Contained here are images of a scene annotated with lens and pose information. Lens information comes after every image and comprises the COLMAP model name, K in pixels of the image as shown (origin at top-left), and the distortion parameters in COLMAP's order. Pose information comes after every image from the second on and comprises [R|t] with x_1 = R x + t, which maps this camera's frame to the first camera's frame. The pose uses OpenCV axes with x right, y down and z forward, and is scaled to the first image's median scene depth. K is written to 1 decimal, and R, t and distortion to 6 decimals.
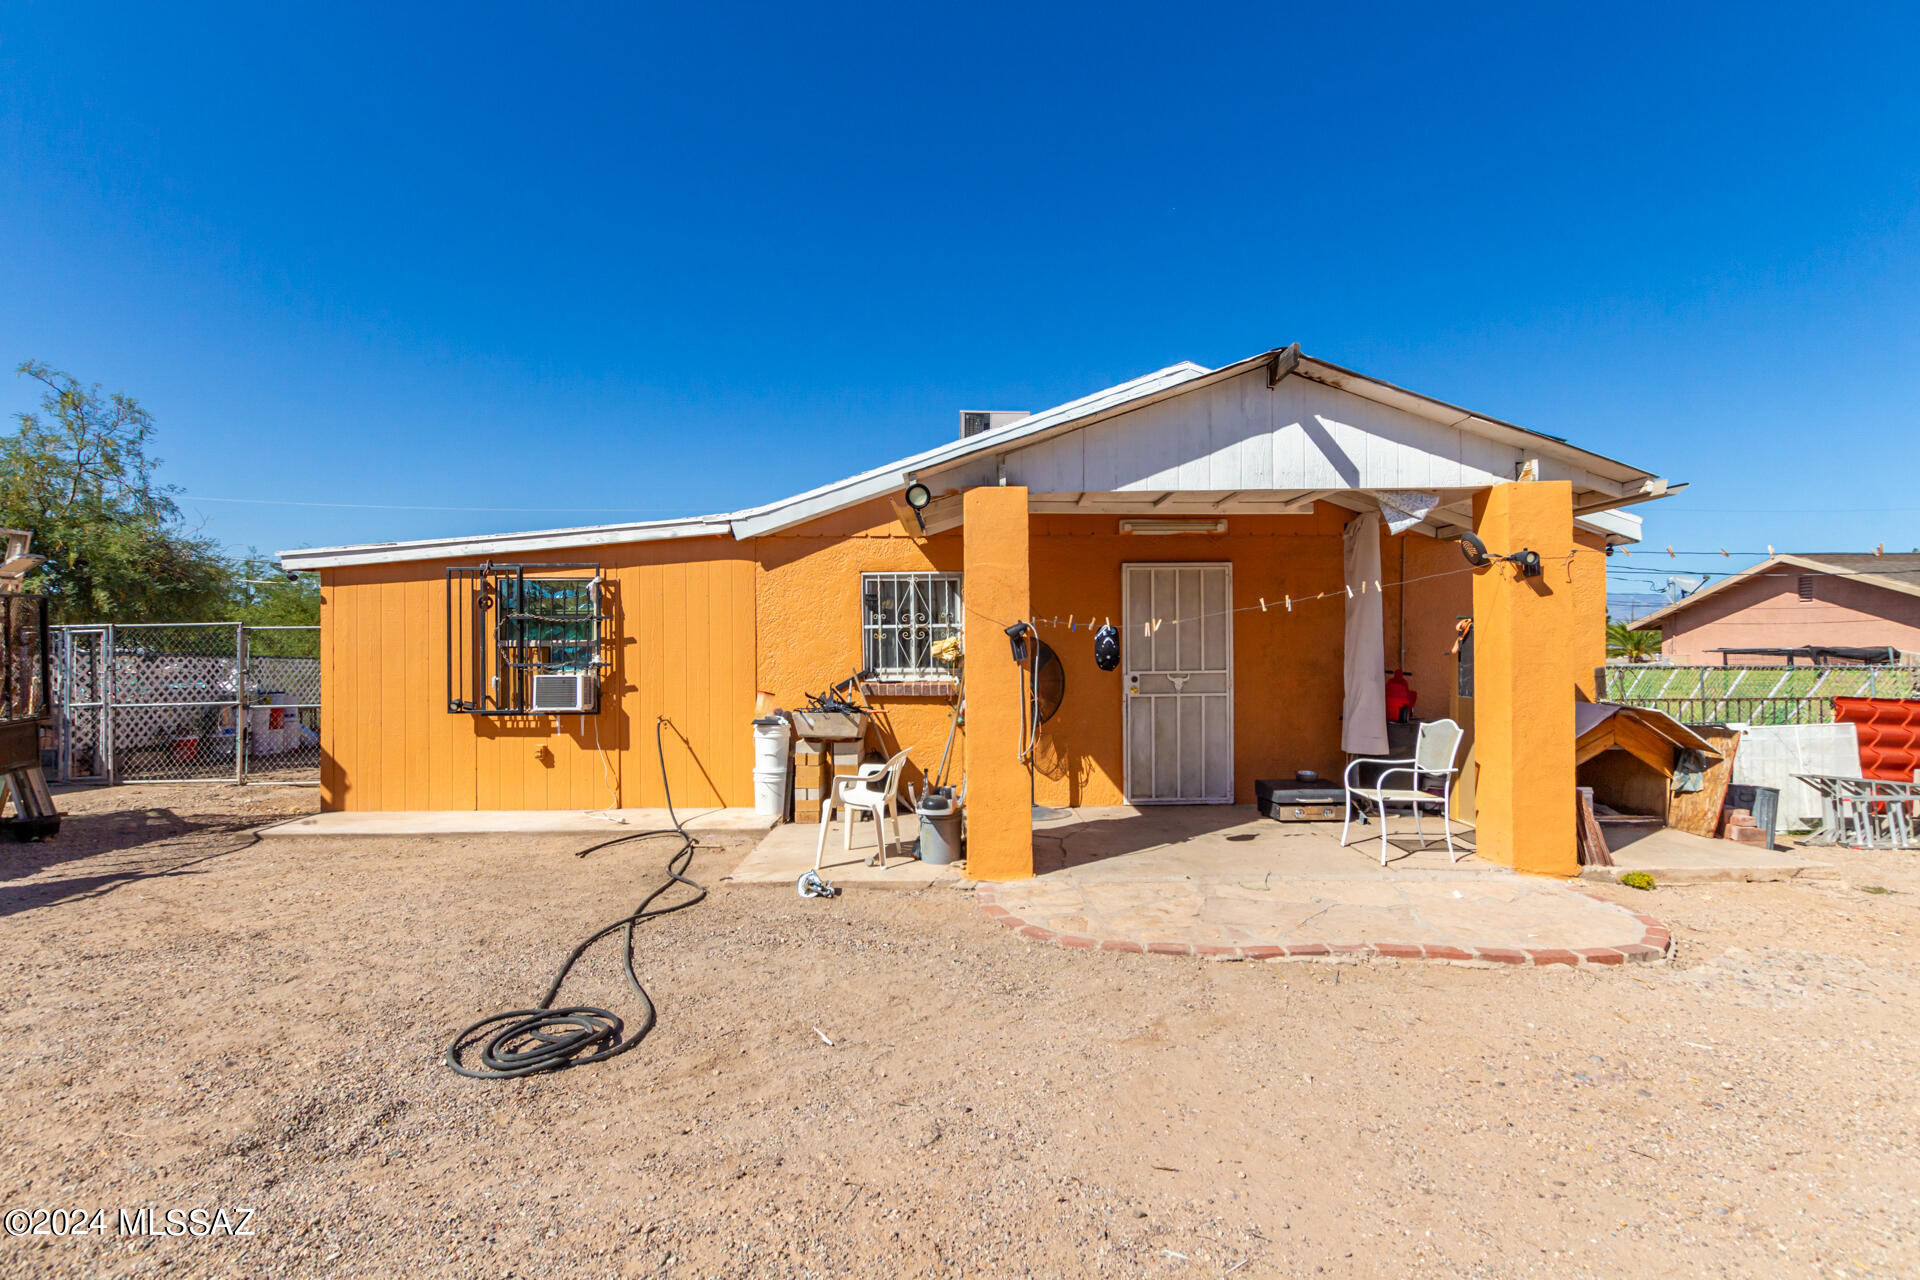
lens RADIAL K [[890.4, 0, 960.0], [0, 890.4, 640.0], [0, 0, 1]] dist [0.001192, 0.000178]
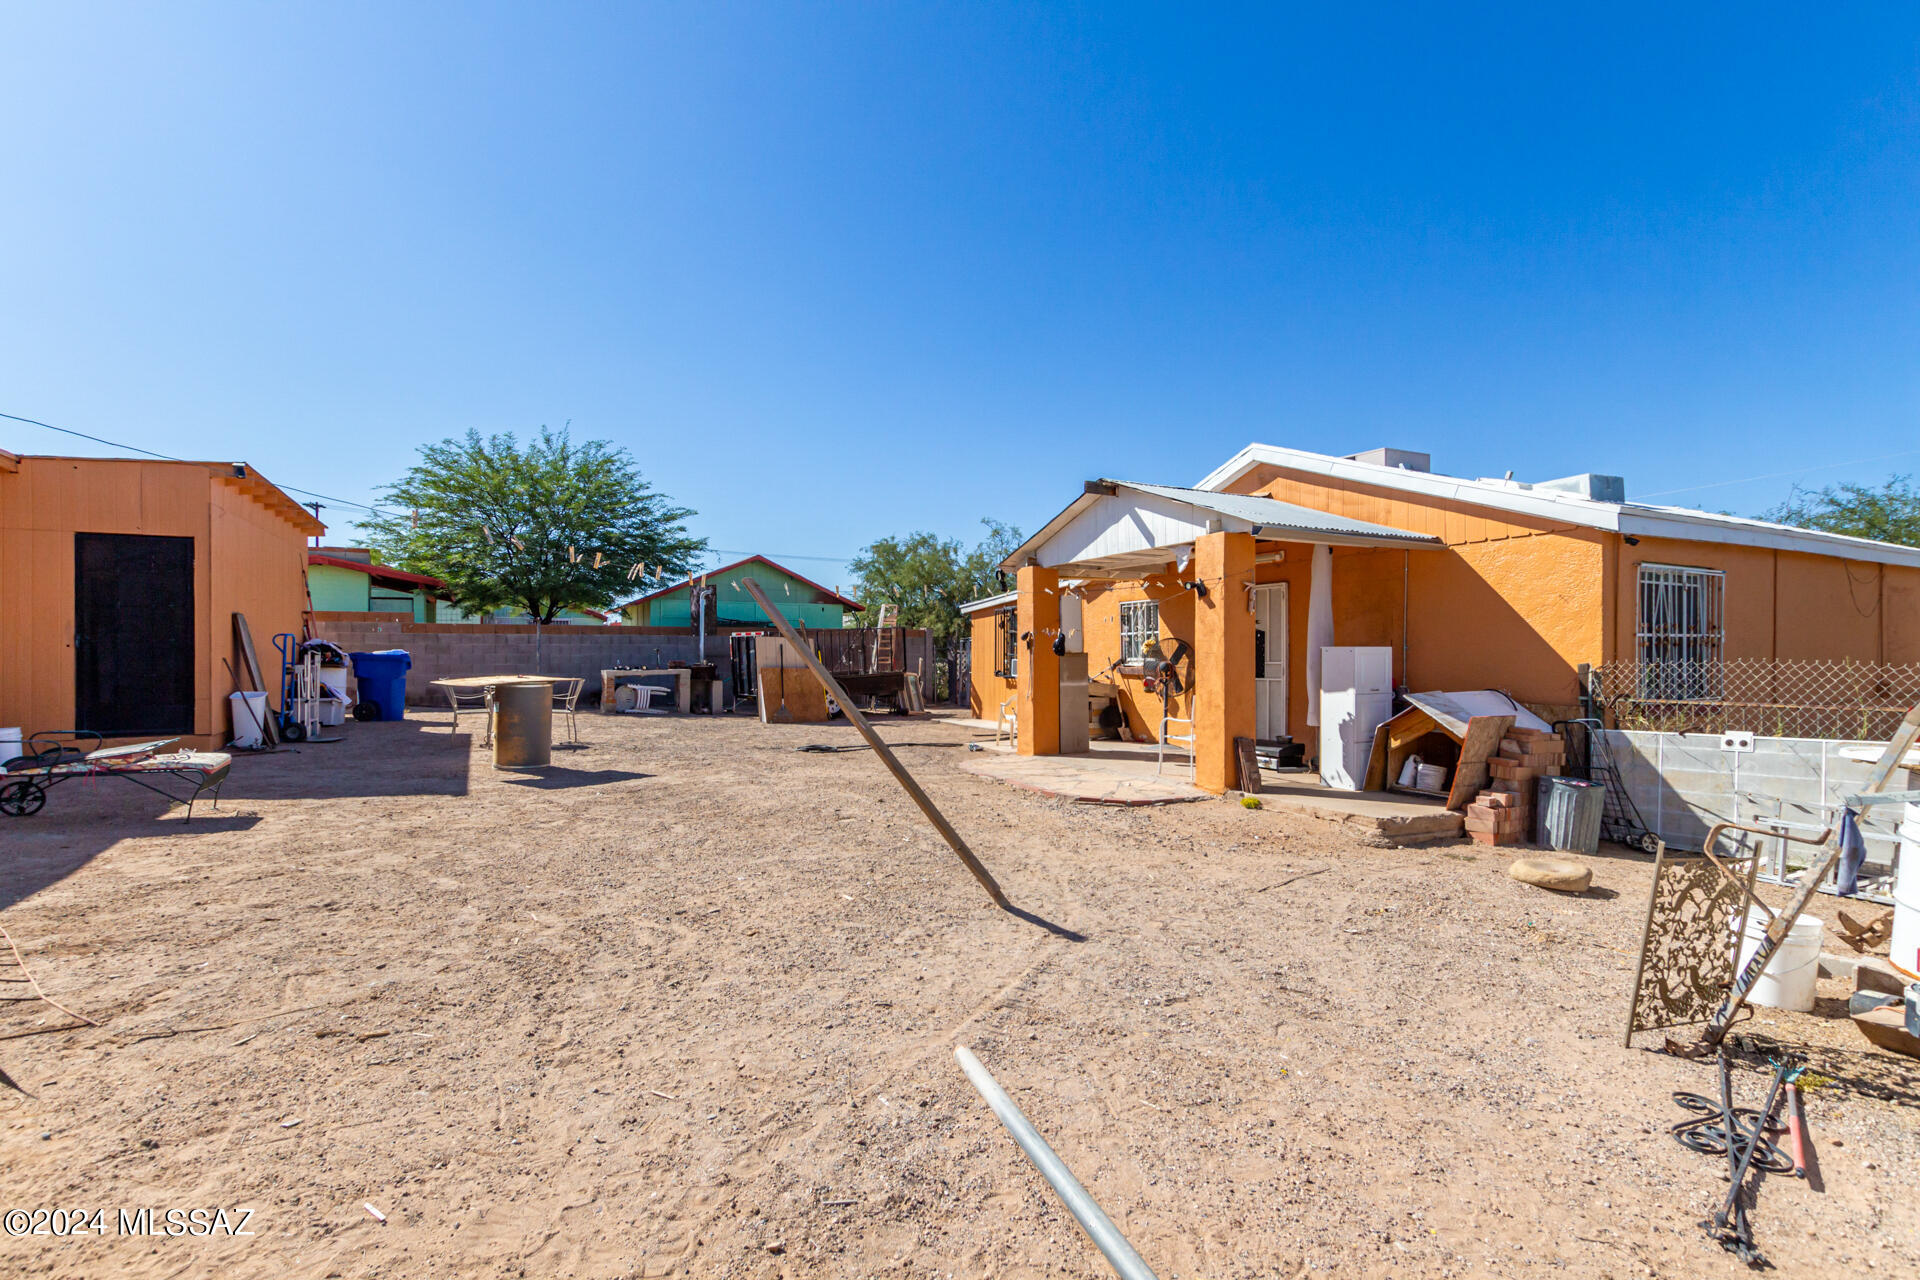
lens RADIAL K [[939.5, 0, 960.0], [0, 939.5, 640.0], [0, 0, 1]] dist [-0.000143, -0.000014]
pose [[0.414904, -0.009694, -0.909813, 1.412627], [0.001668, 0.999950, -0.009894, 0.014745], [0.909863, 0.002588, 0.414900, -0.045874]]
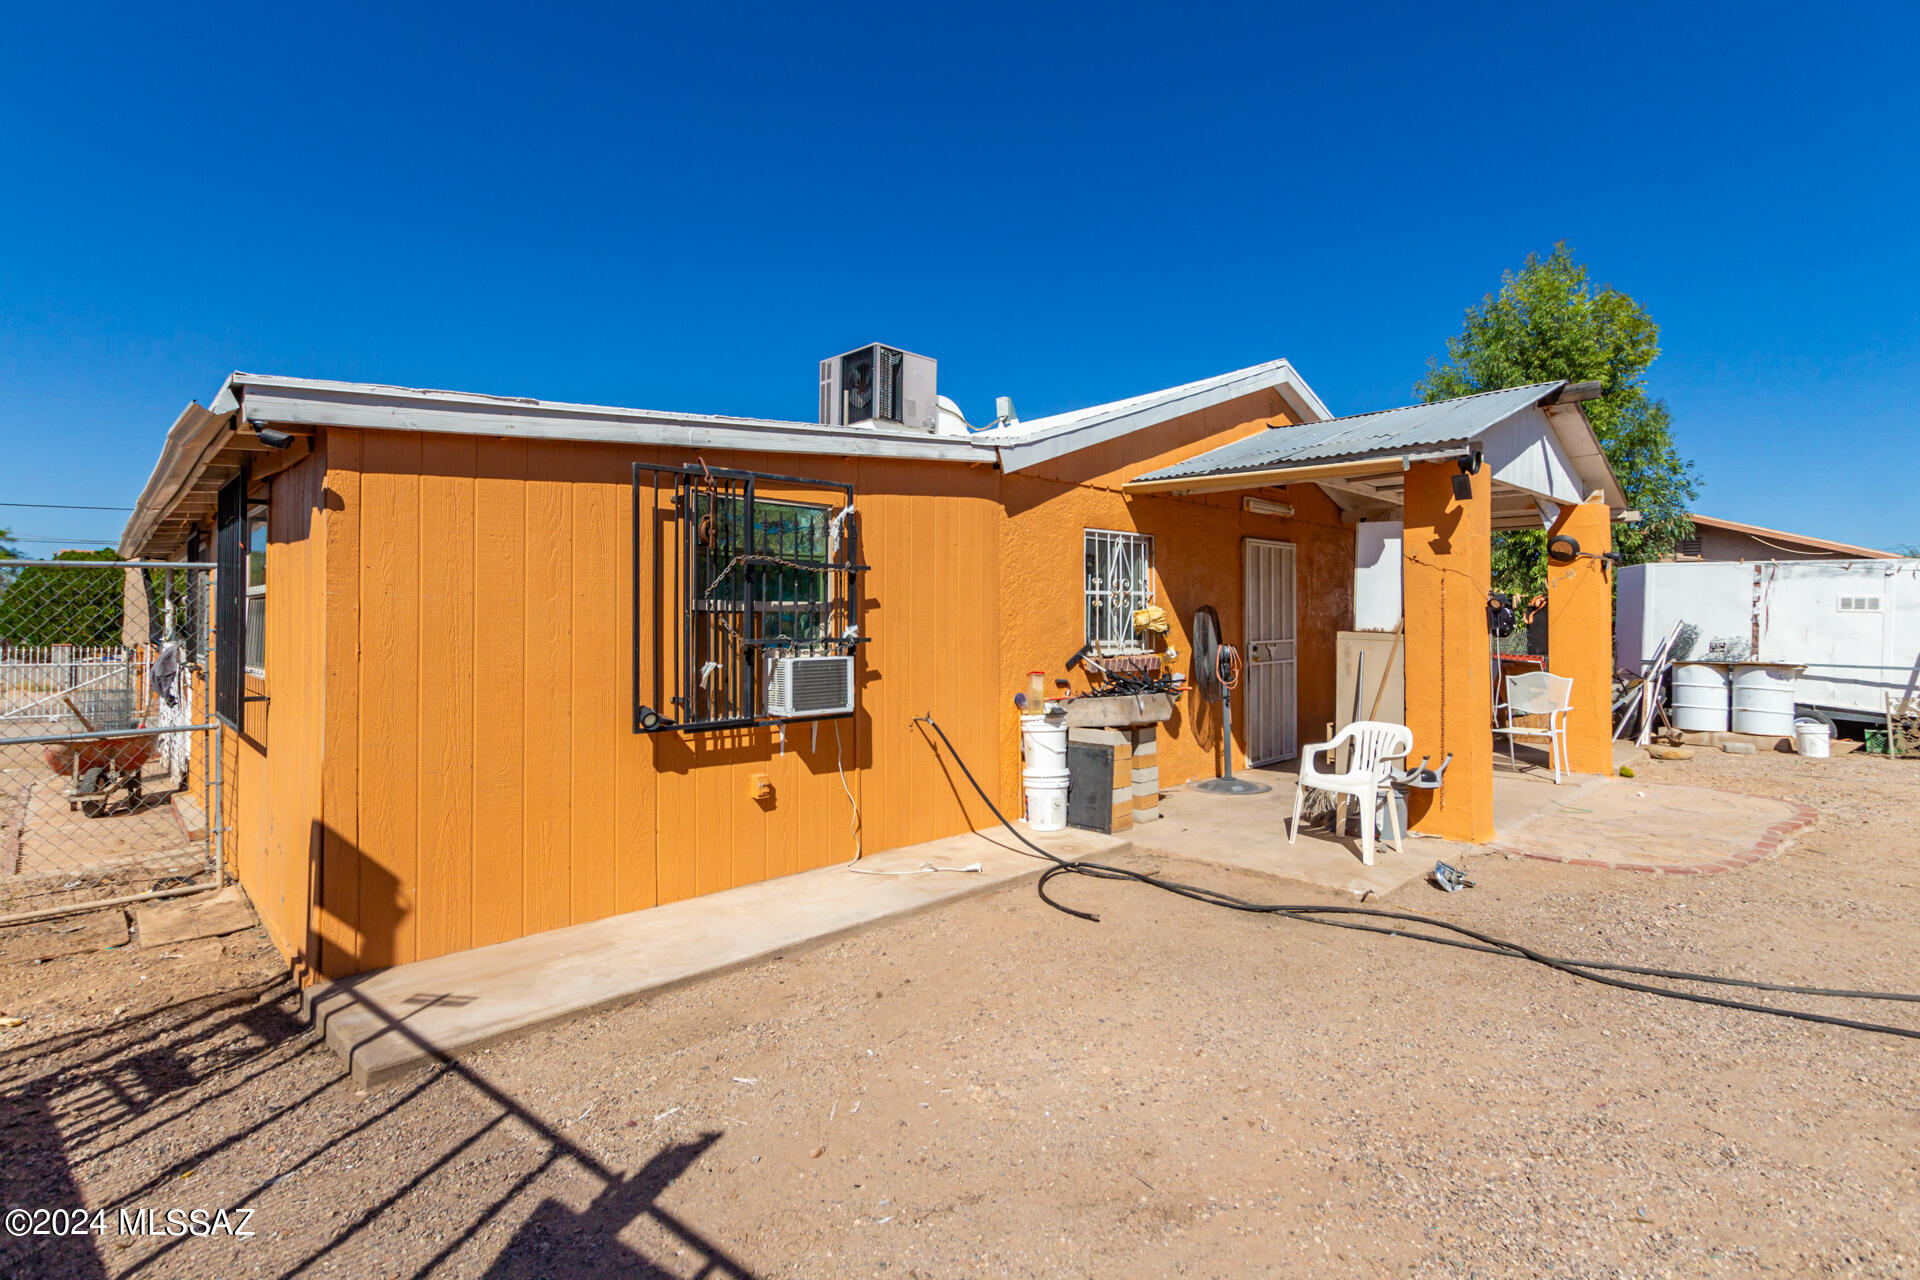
lens RADIAL K [[920.8, 0, 961.6], [0, 920.8, 615.4], [0, 0, 1]] dist [-0.000620, -0.000073]
pose [[0.719667, 0.007459, 0.694280, -0.807008], [-0.007832, 0.999966, -0.002625, 0.010418], [-0.694275, -0.003549, 0.719701, 0.454851]]
